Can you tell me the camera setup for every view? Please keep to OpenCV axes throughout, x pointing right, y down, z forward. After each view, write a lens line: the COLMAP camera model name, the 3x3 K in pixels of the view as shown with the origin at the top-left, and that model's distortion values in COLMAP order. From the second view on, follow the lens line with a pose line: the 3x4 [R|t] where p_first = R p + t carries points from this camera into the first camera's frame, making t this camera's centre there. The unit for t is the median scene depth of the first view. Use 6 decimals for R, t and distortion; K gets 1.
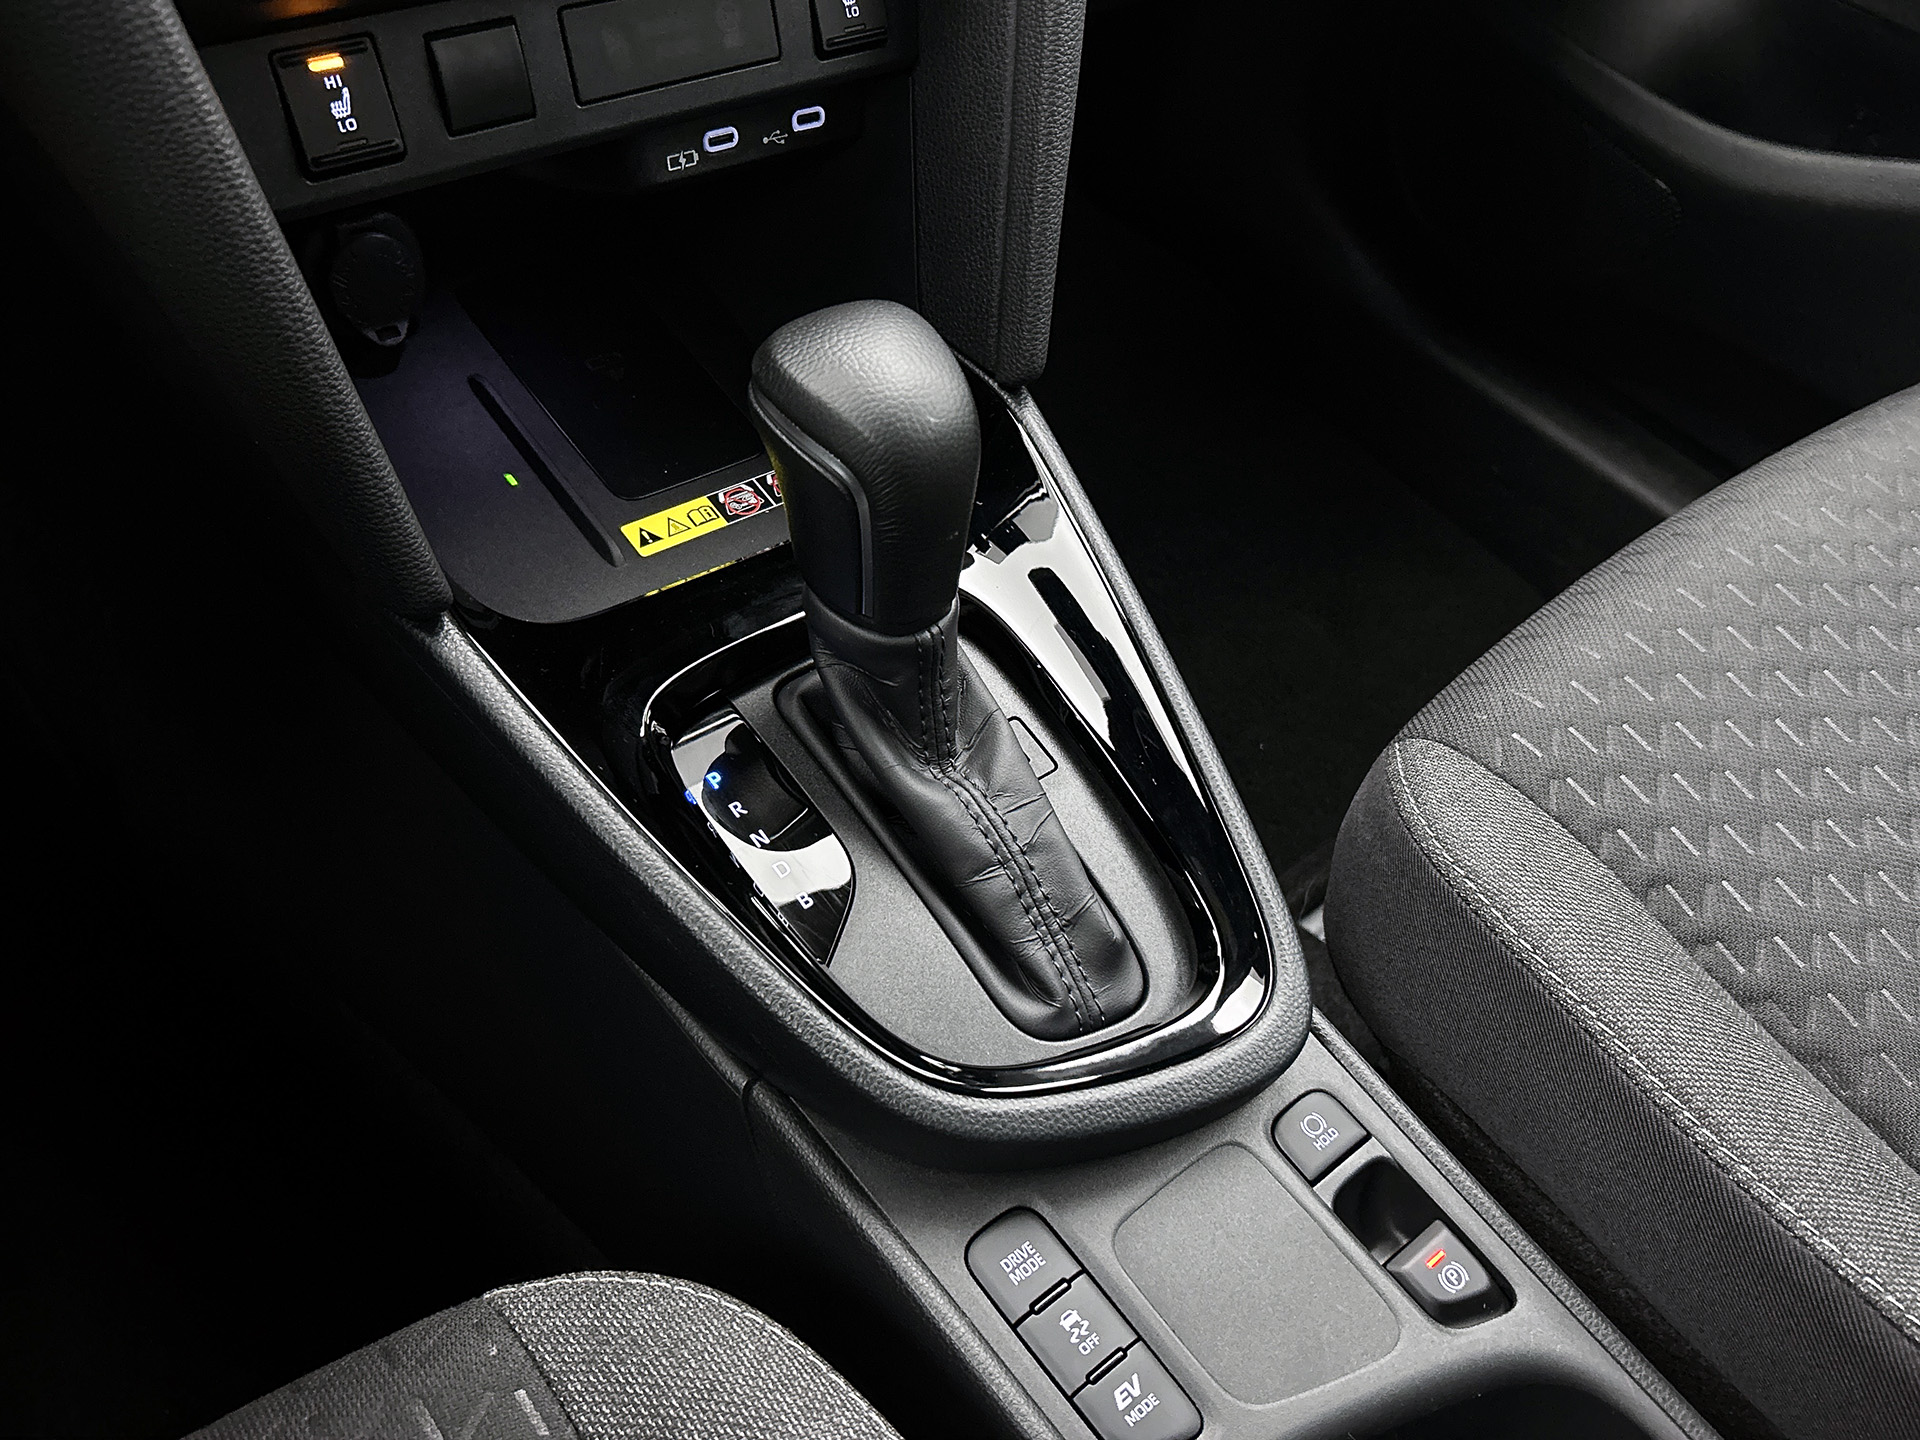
lens RADIAL K [[1597.0, 0, 967.3], [0, 1597.0, 720.2], [0, 0, 1]] dist [0.004231, 0.000349]
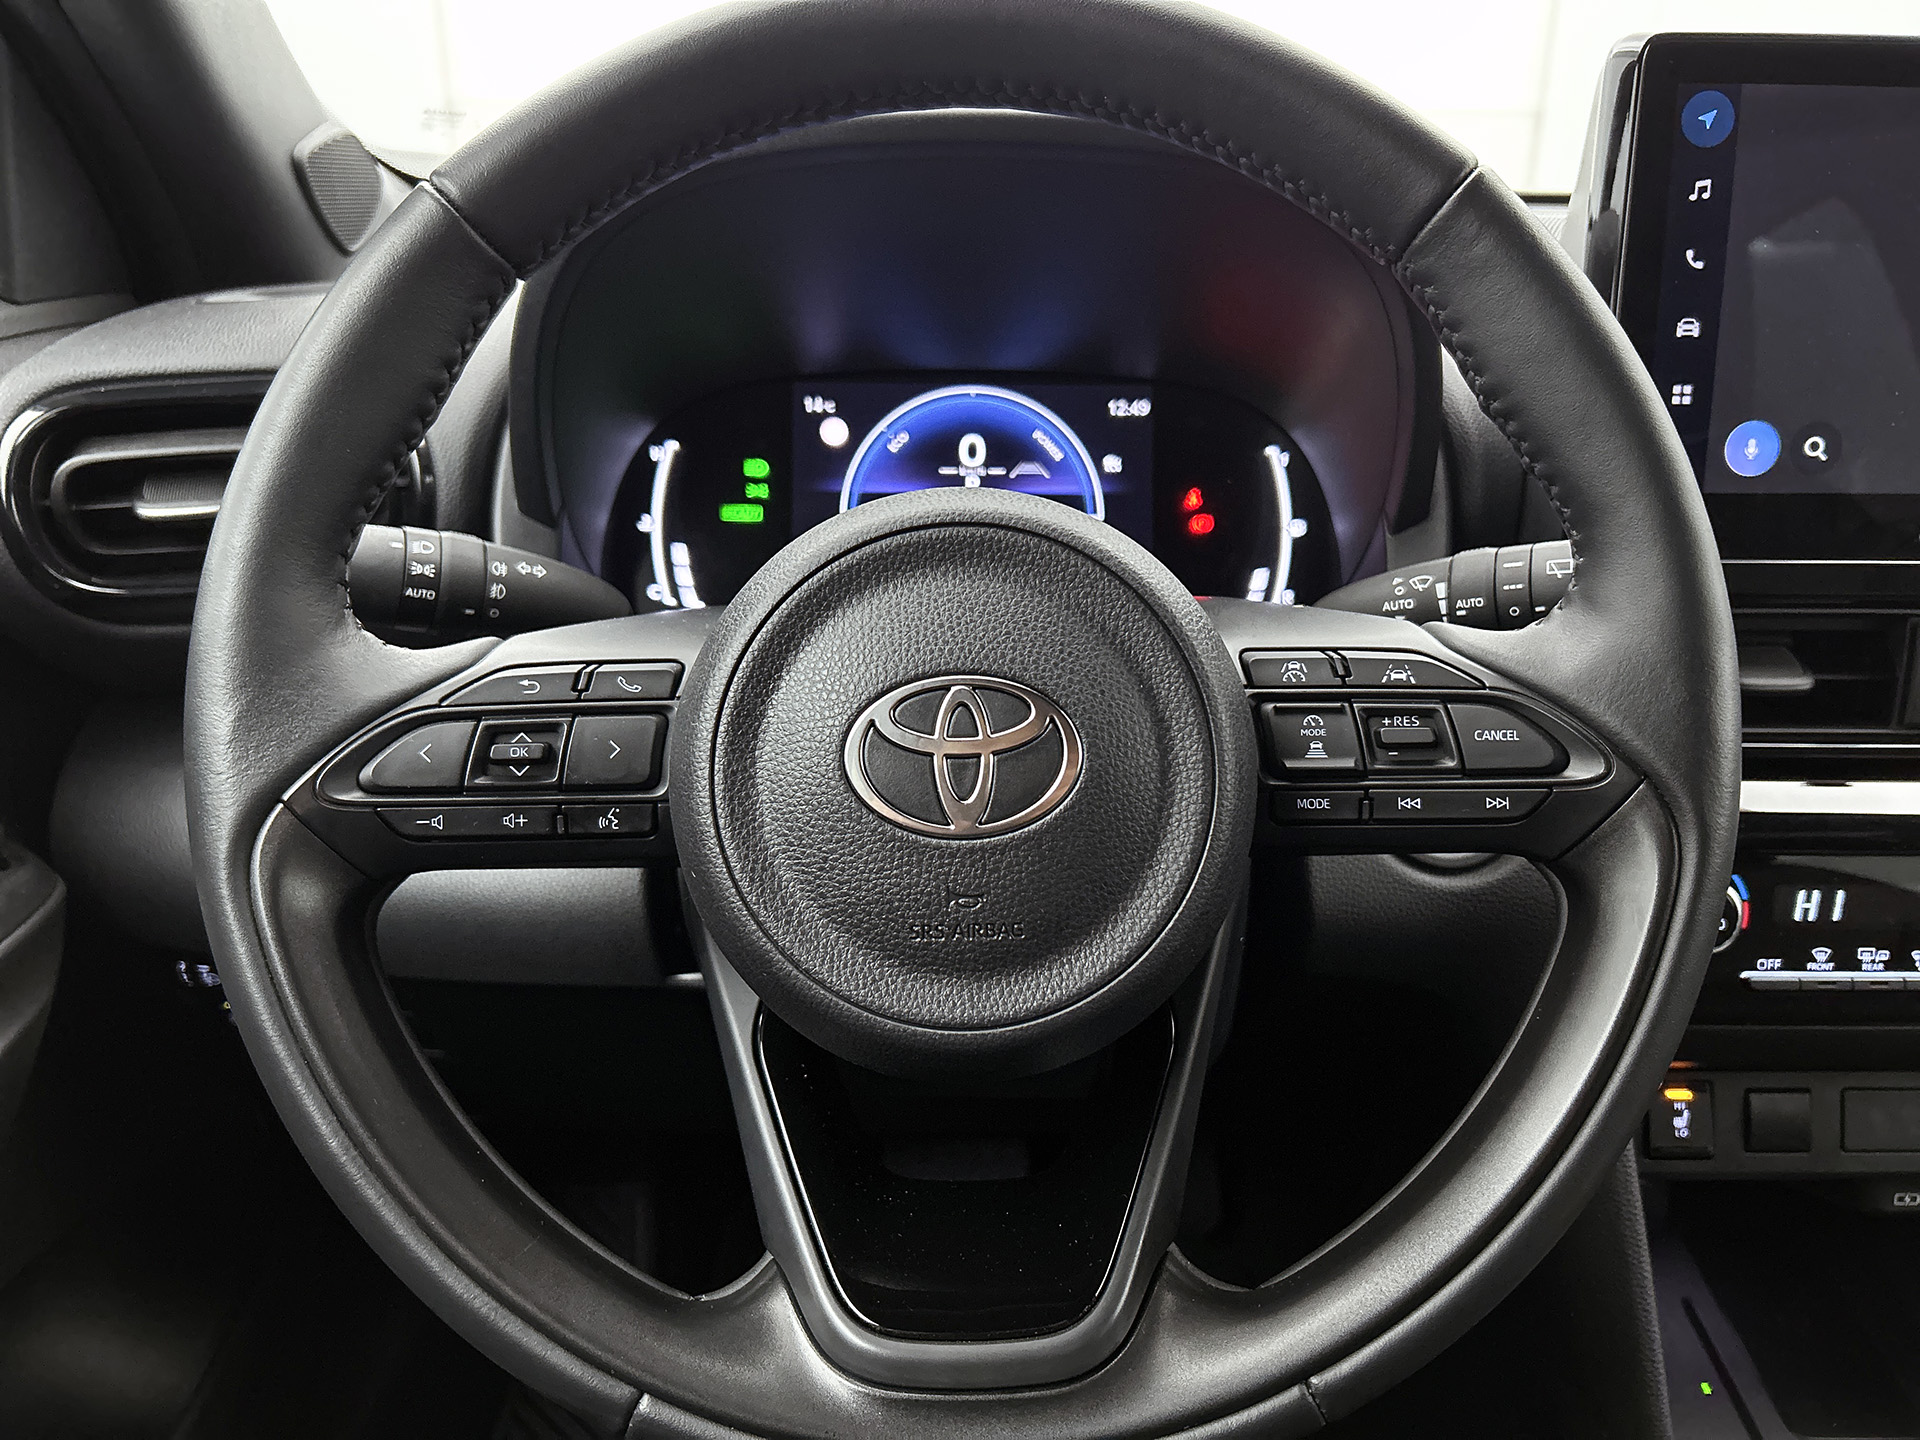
lens RADIAL K [[1473.0, 0, 981.6], [0, 1473.0, 714.4], [0, 0, 1]] dist [0.080282, -0.089139]
pose [[0.781279, 0.094594, -0.616972, -0.050314], [-0.395356, 0.839883, -0.371874, 0.081767], [0.483007, 0.534462, 0.693581, -0.467805]]
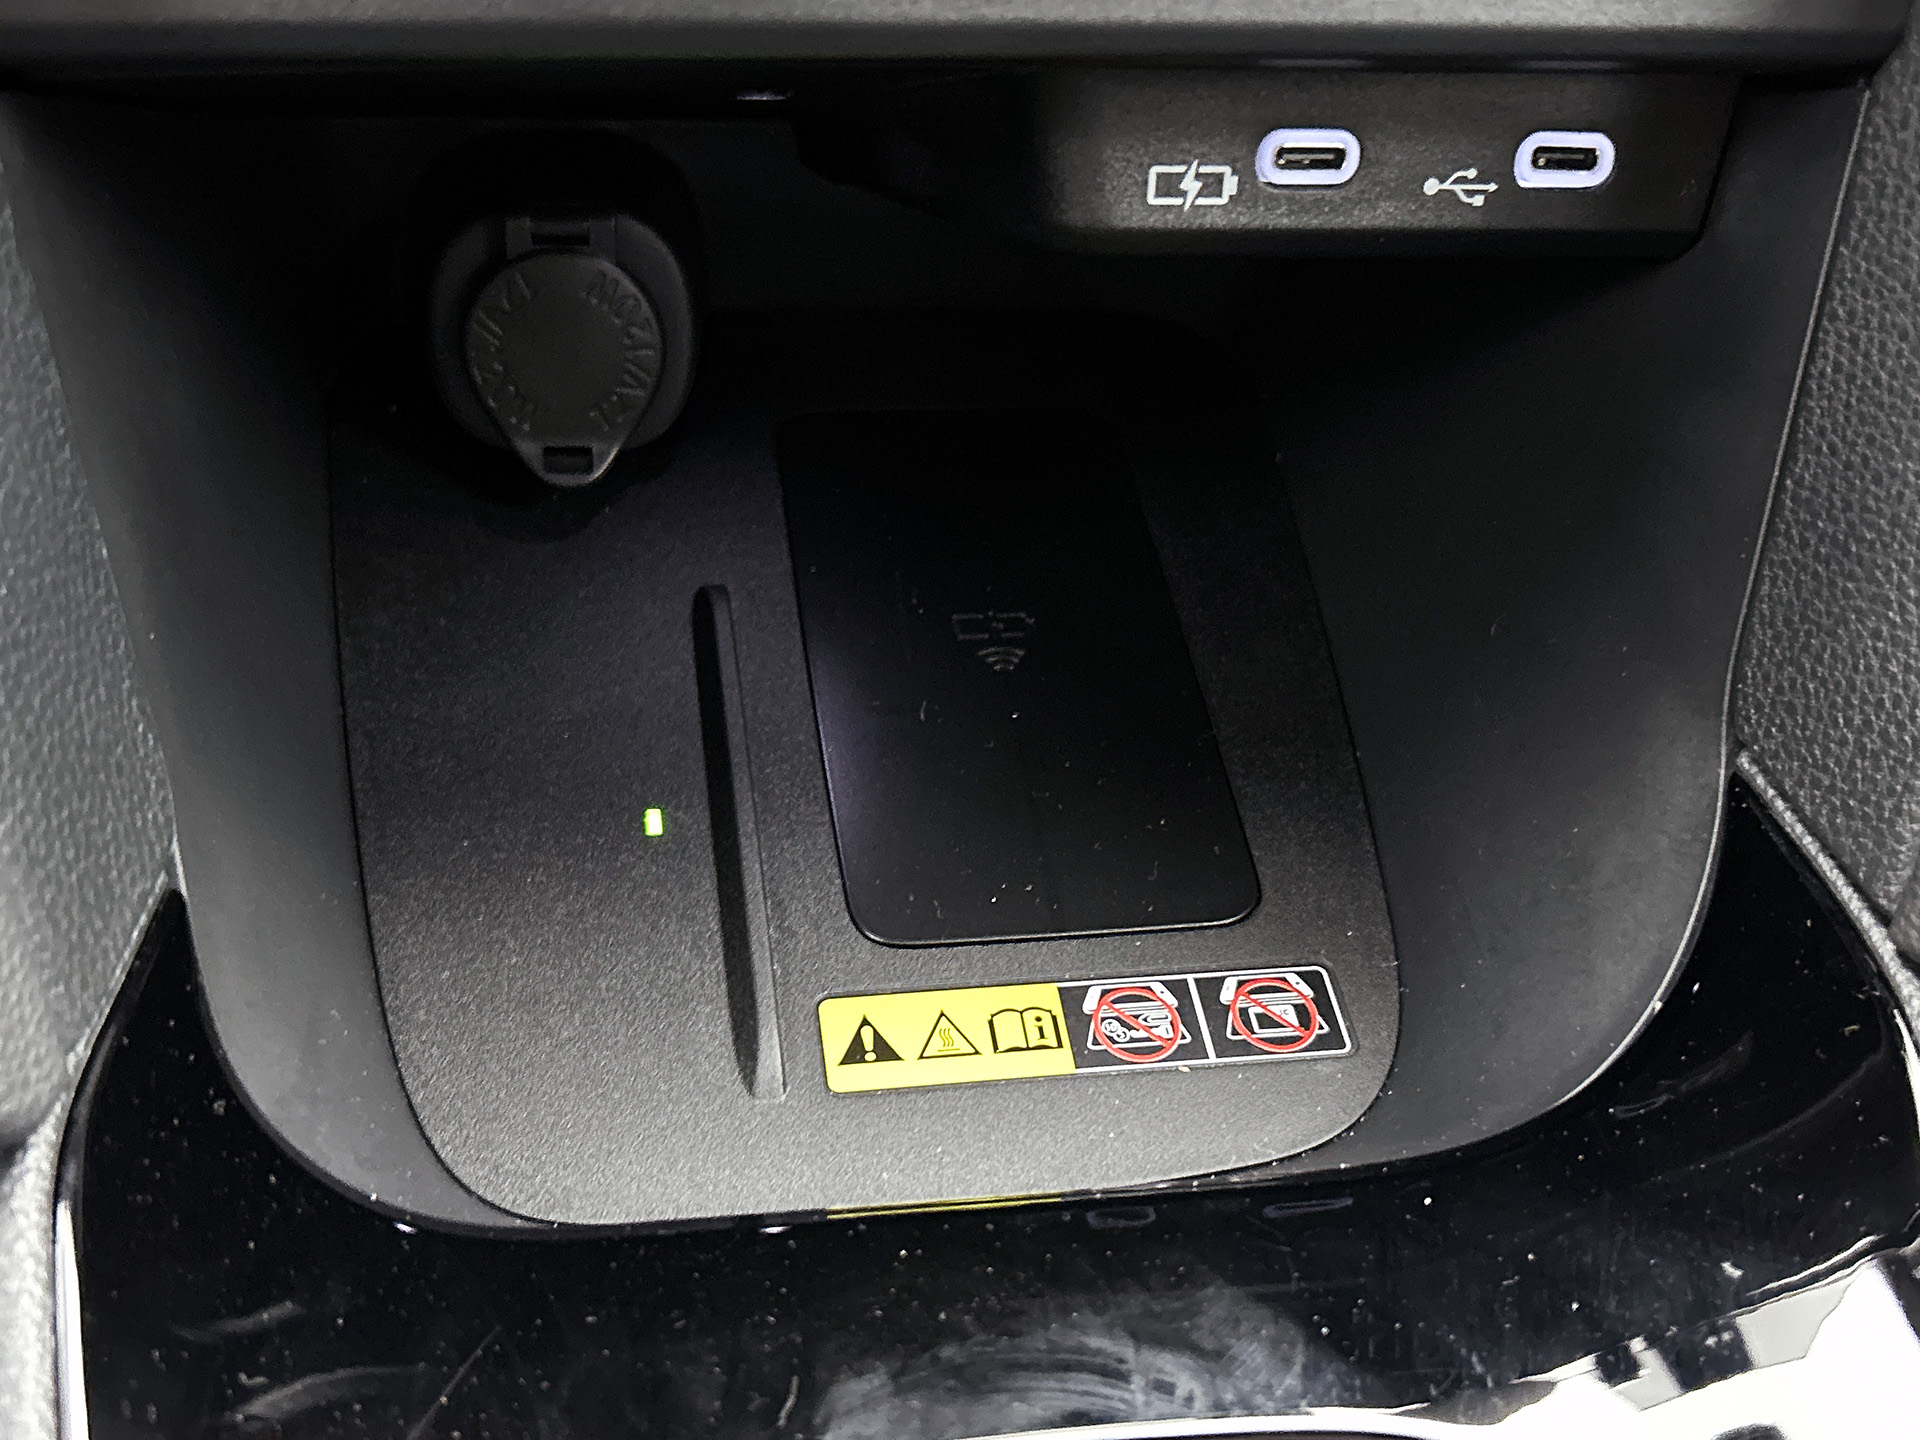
lens RADIAL K [[2051.3, 0, 960.0], [0, 2051.3, 720.0], [0, 0, 1]] dist [0.092988, -0.261376]
pose [[0.870939, 0.260107, -0.416904, 0.019114], [-0.331733, 0.937132, -0.108333, -0.158344], [0.362517, 0.232652, 0.902471, 0.570591]]
